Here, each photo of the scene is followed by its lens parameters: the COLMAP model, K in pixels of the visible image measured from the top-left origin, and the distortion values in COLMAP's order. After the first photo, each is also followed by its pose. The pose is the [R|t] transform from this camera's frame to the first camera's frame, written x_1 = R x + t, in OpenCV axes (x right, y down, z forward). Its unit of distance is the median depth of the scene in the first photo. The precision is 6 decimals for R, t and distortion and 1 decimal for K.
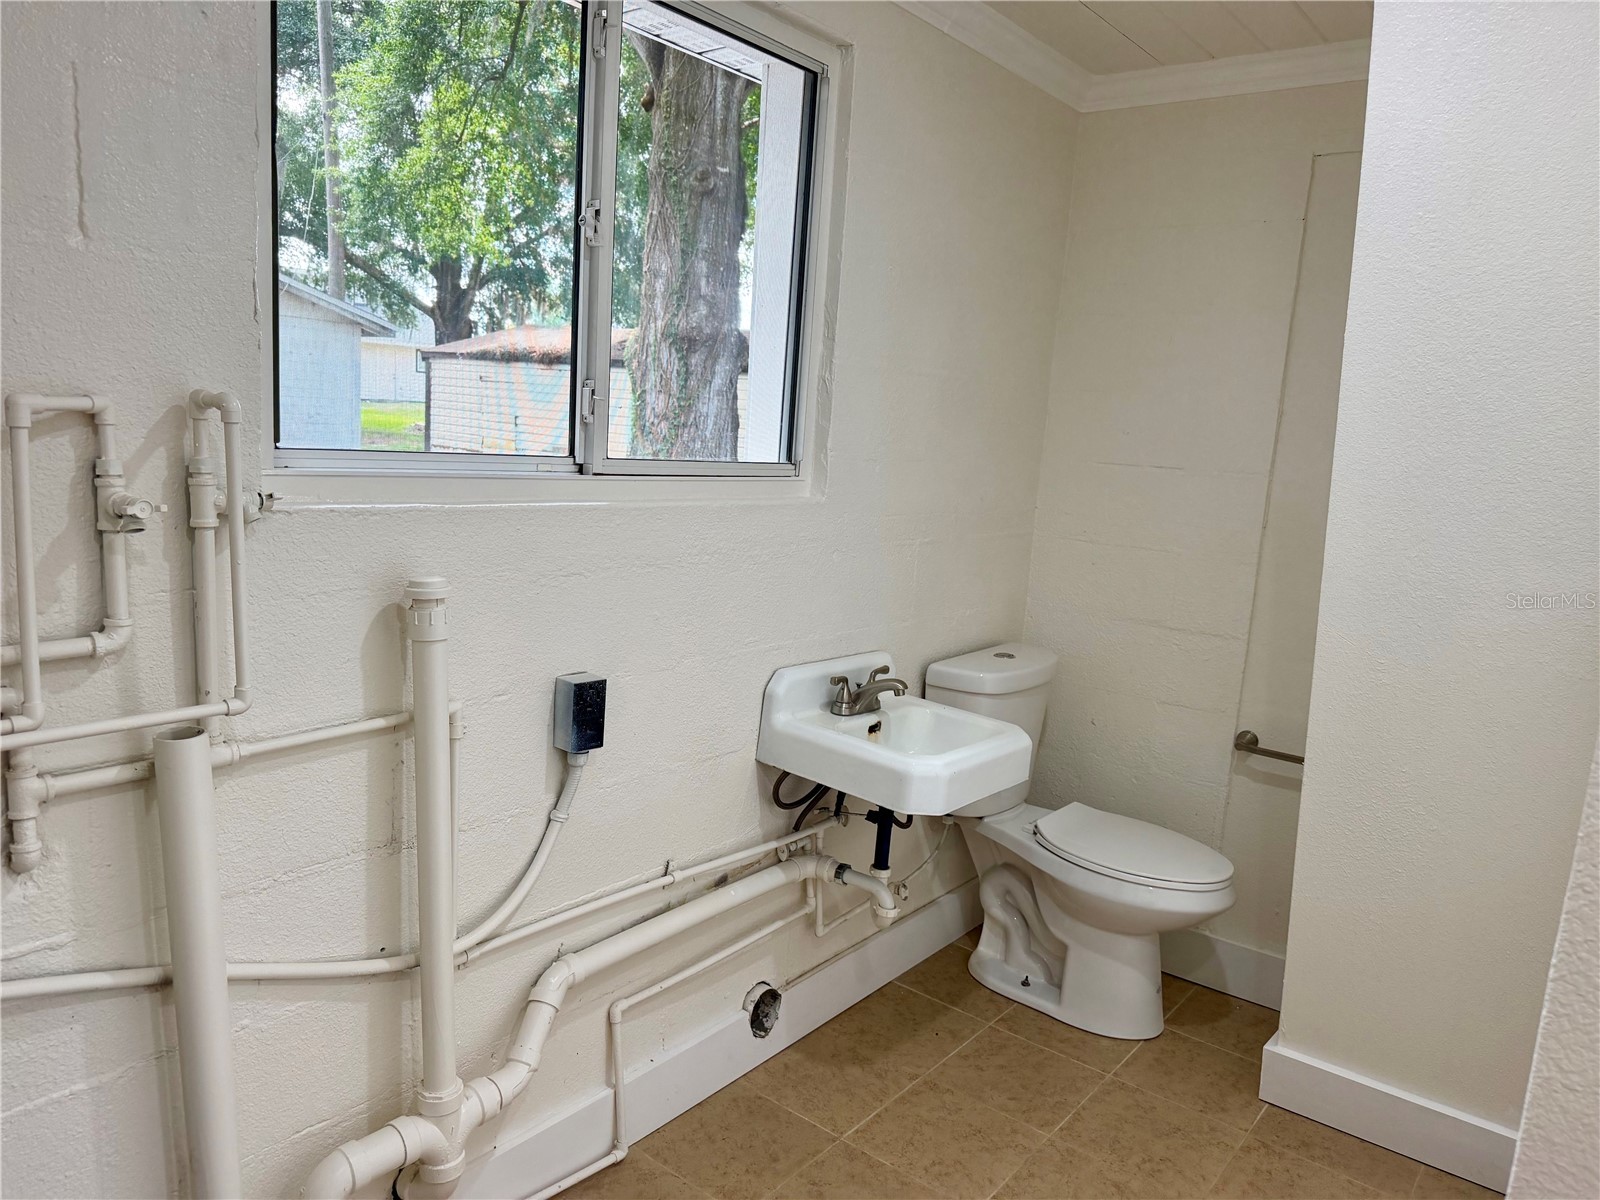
lens RADIAL K [[1124.3, 0, 795.2], [0, 1124.3, 610.4], [0, 0, 1]] dist [0.076470, -0.097484]
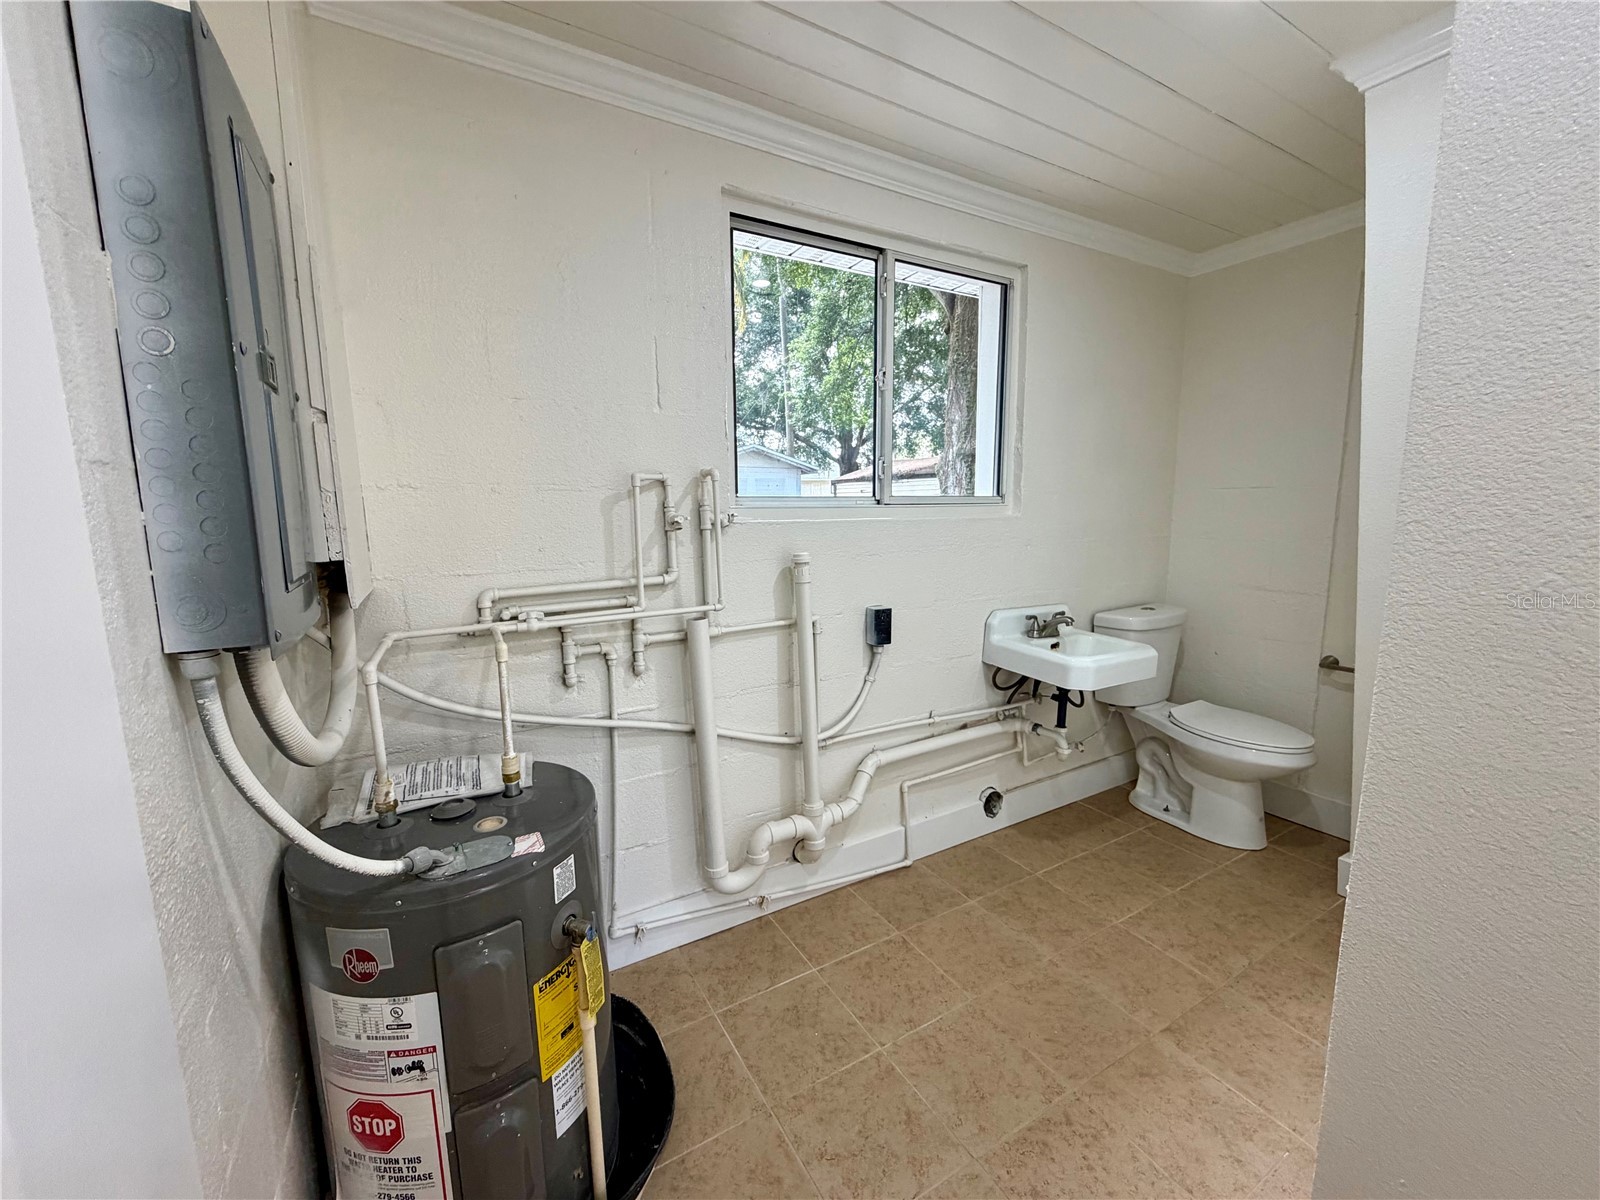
lens RADIAL K [[639.1, 0, 794.1], [0, 639.1, 596.9], [0, 0, 1]] dist [-0.000871, 0.000830]
pose [[0.927001, -0.023418, -0.374327, 0.071980], [0.009510, 0.999196, -0.038958, 0.067552], [0.374939, 0.032554, 0.926478, -0.068408]]
